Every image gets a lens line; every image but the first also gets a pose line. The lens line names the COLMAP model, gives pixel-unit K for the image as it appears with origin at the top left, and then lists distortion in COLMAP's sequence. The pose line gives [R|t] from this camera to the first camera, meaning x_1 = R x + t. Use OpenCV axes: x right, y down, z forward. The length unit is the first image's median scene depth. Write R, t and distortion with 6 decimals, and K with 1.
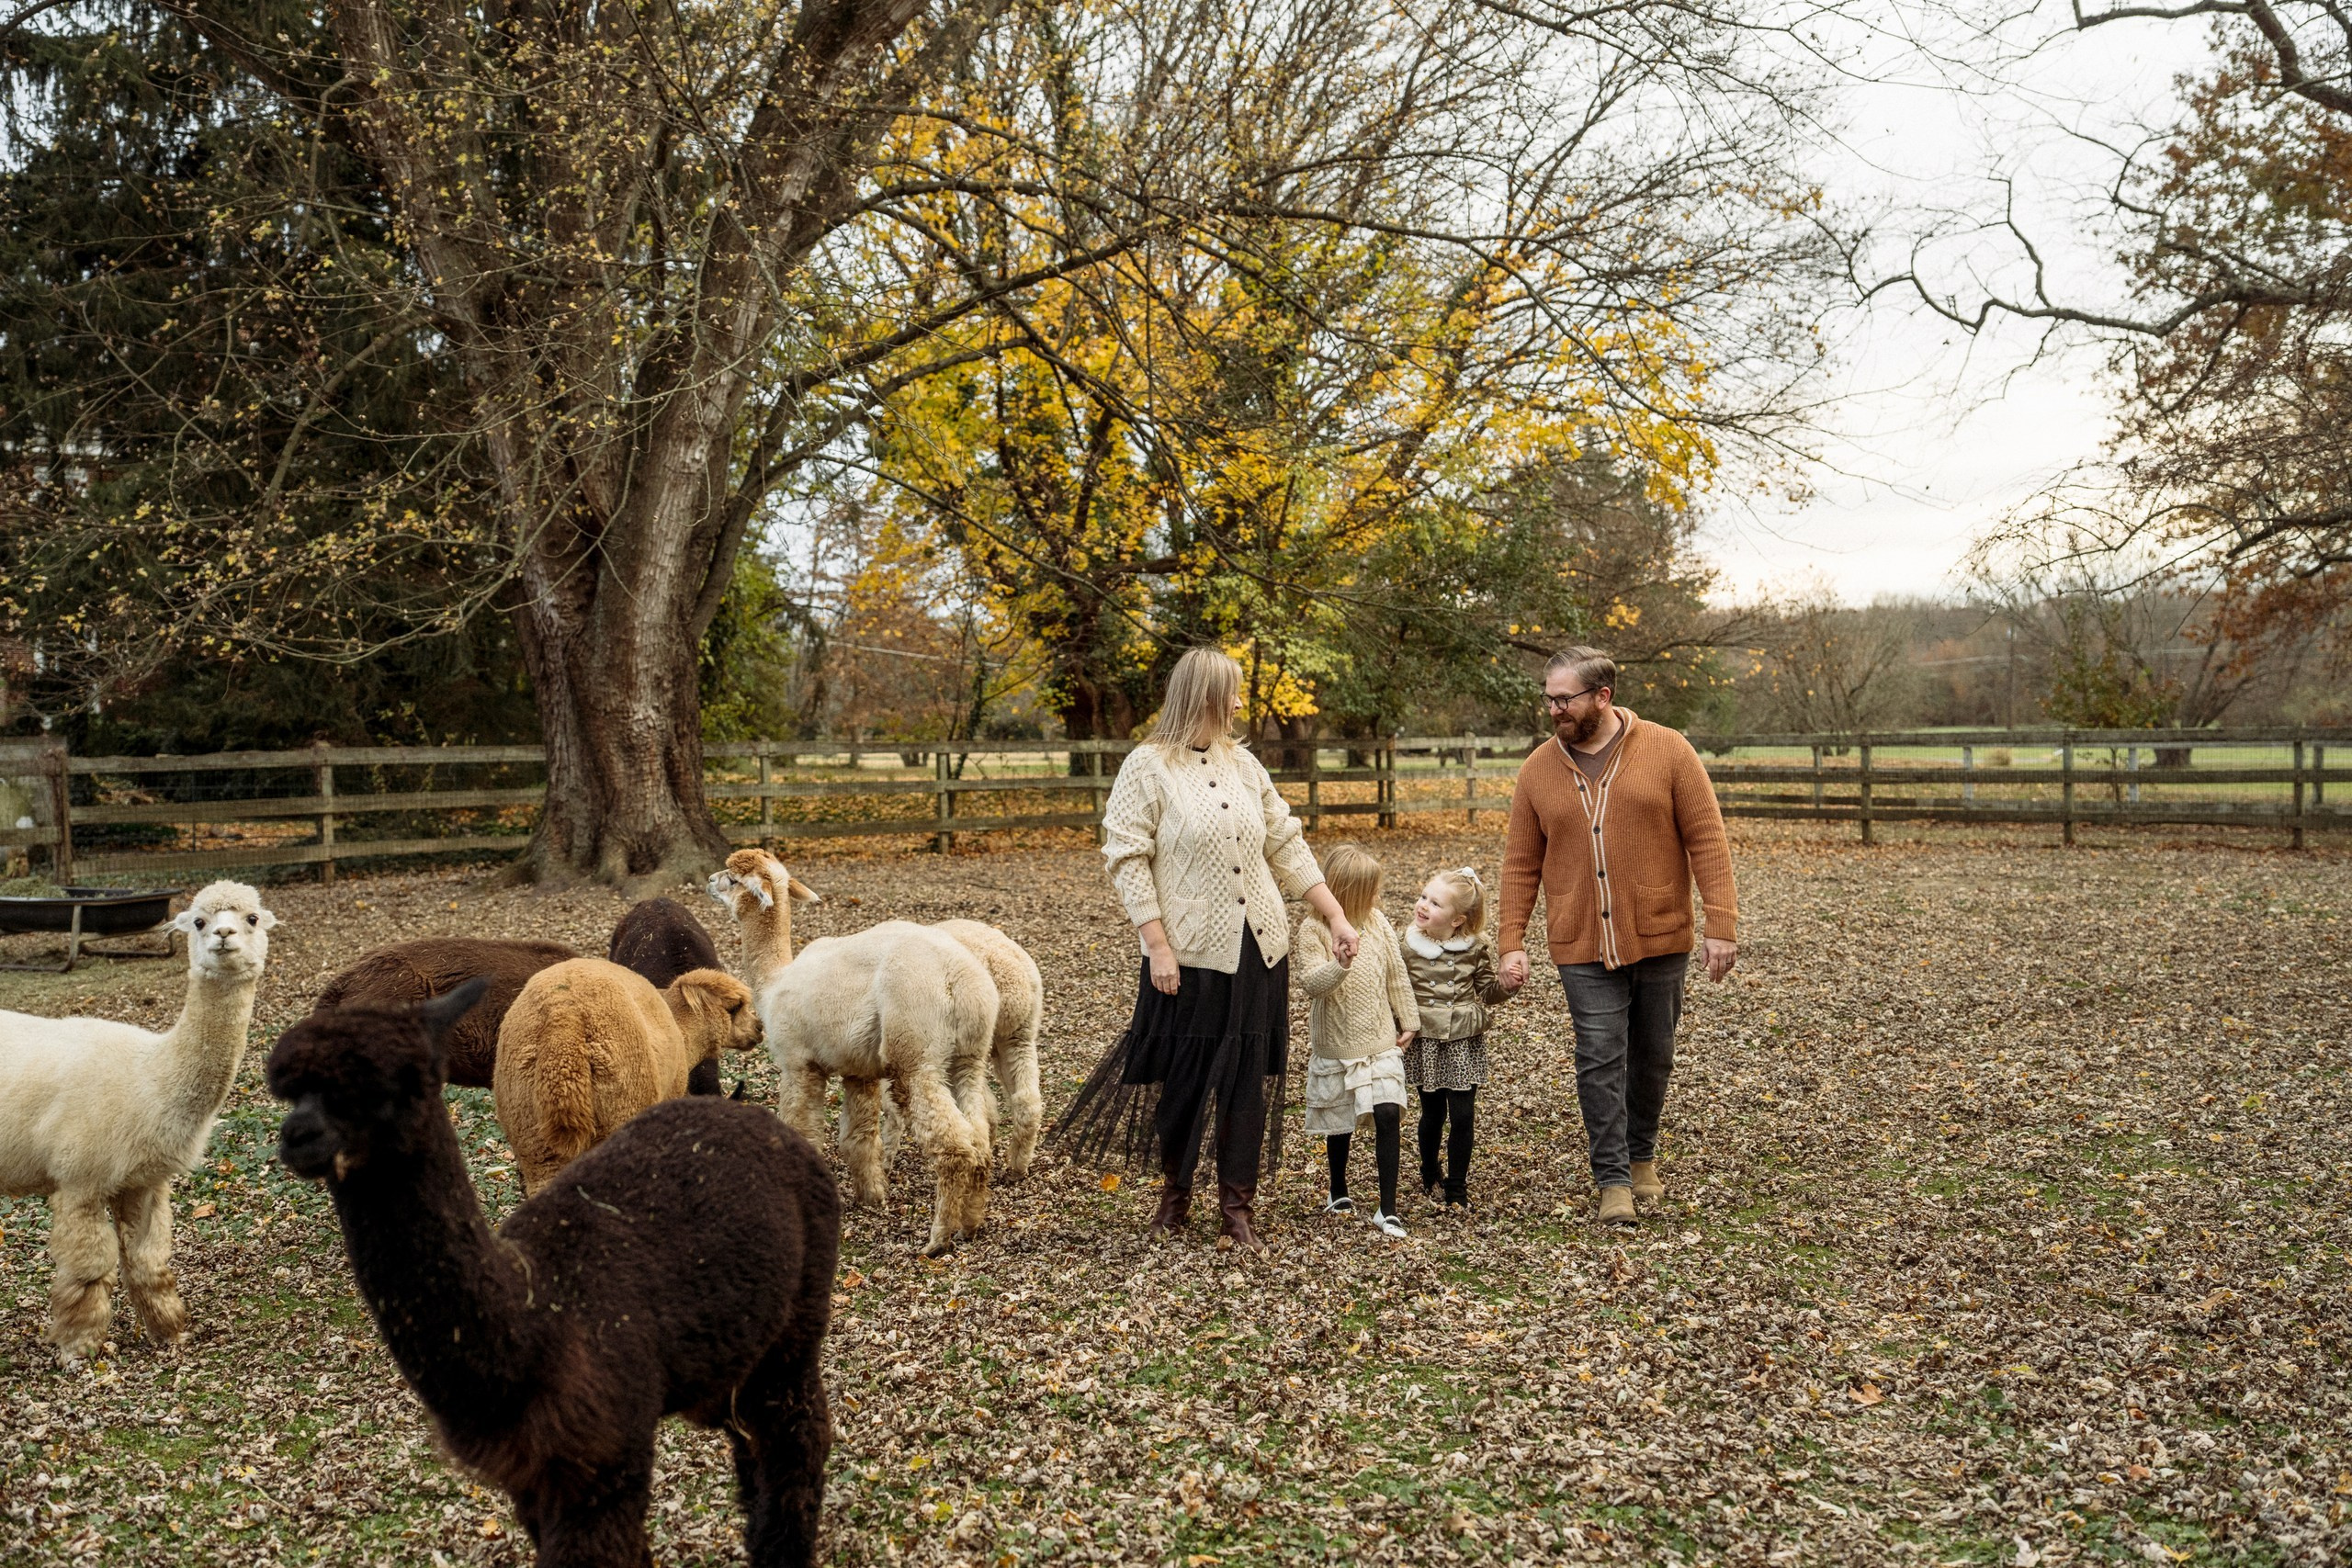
lens RADIAL K [[2181.2, 0, 1169.5], [0, 2181.2, 789.9], [0, 0, 1]] dist [-0.007480, 0.000000]
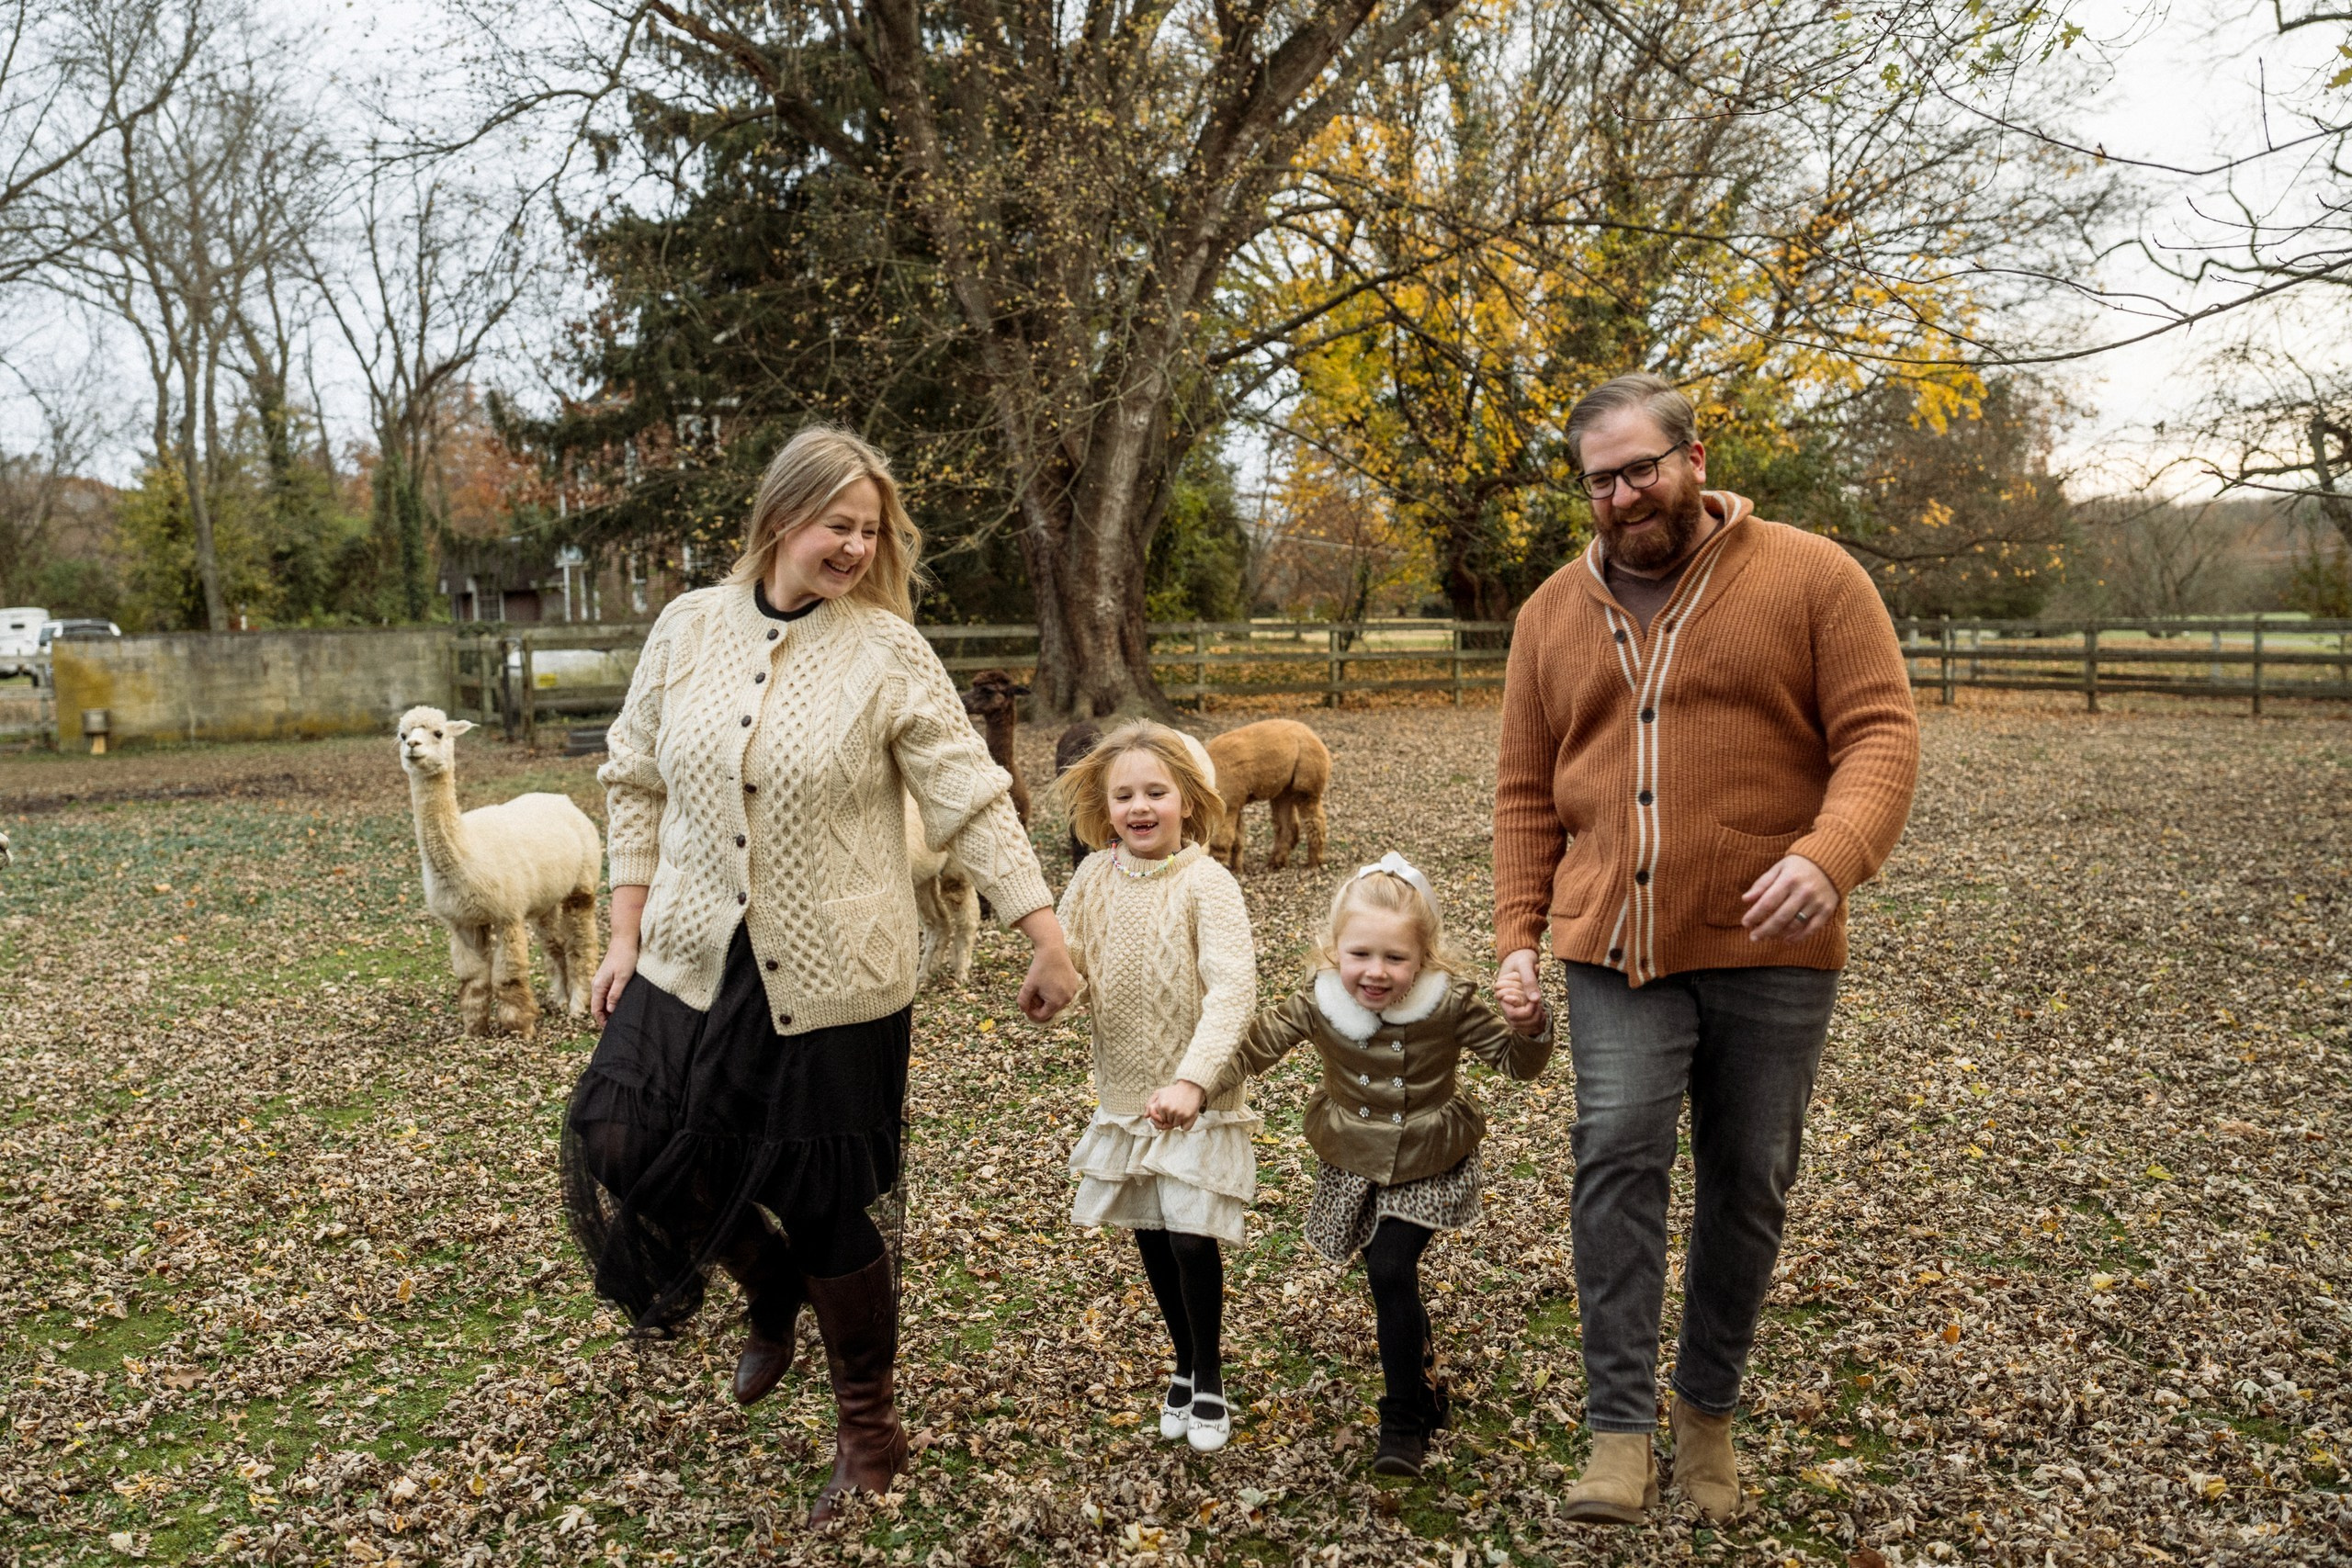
lens RADIAL K [[1900.5, 0, 1178.2], [0, 1900.5, 787.7], [0, 0, 1]] dist [-0.056308, 0.003937]
pose [[0.977179, 0.022304, -0.211243, 0.046455], [-0.008070, 0.997652, 0.068007, 0.000058], [0.212263, -0.064750, 0.975065, -0.134973]]
